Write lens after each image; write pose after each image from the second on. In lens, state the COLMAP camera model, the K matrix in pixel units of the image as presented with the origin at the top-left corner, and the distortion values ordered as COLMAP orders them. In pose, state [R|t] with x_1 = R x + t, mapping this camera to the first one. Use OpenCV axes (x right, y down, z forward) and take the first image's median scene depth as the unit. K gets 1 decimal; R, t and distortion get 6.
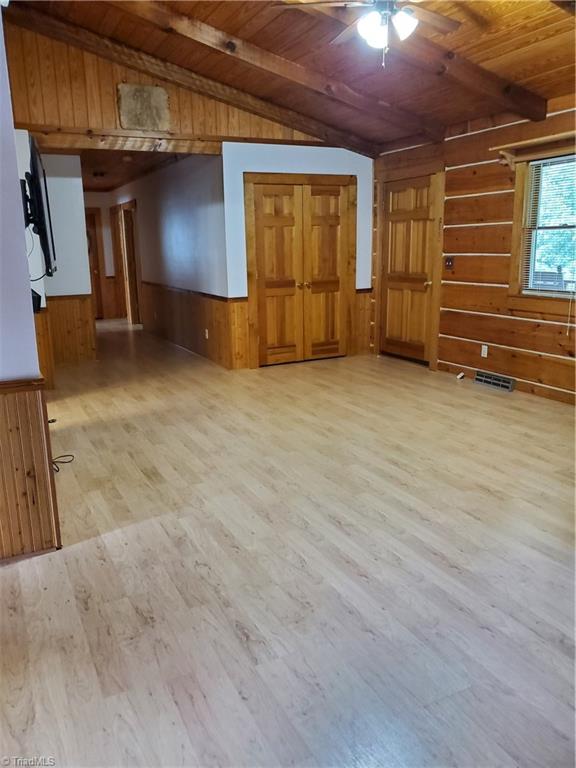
lens RADIAL K [[606.5, 0, 289.0], [0, 606.5, 385.6], [0, 0, 1]] dist [0.010191, -0.016004]
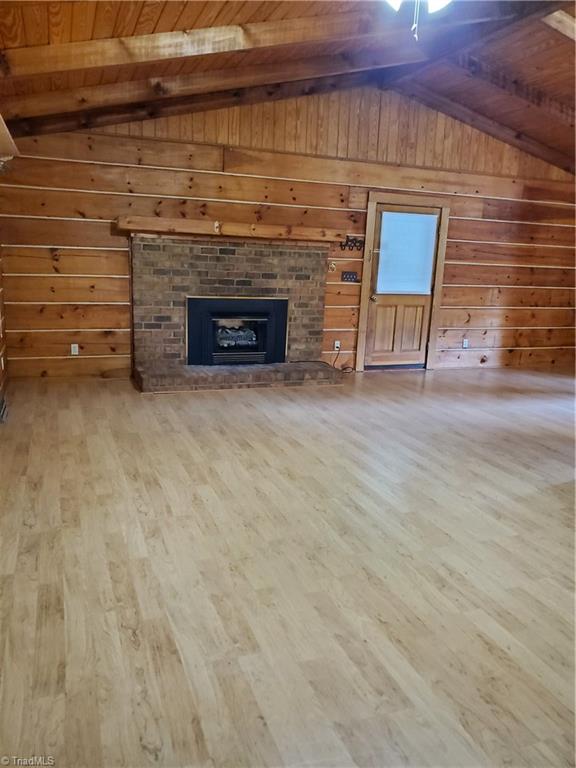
lens RADIAL K [[606.5, 0, 279.7], [0, 606.5, 389.7], [0, 0, 1]] dist [0.010191, -0.016004]
pose [[-0.992799, -0.043913, 0.111450, 0.138346], [0.007891, 0.904392, 0.426631, -0.289455], [-0.119529, 0.424438, -0.897533, 1.216067]]
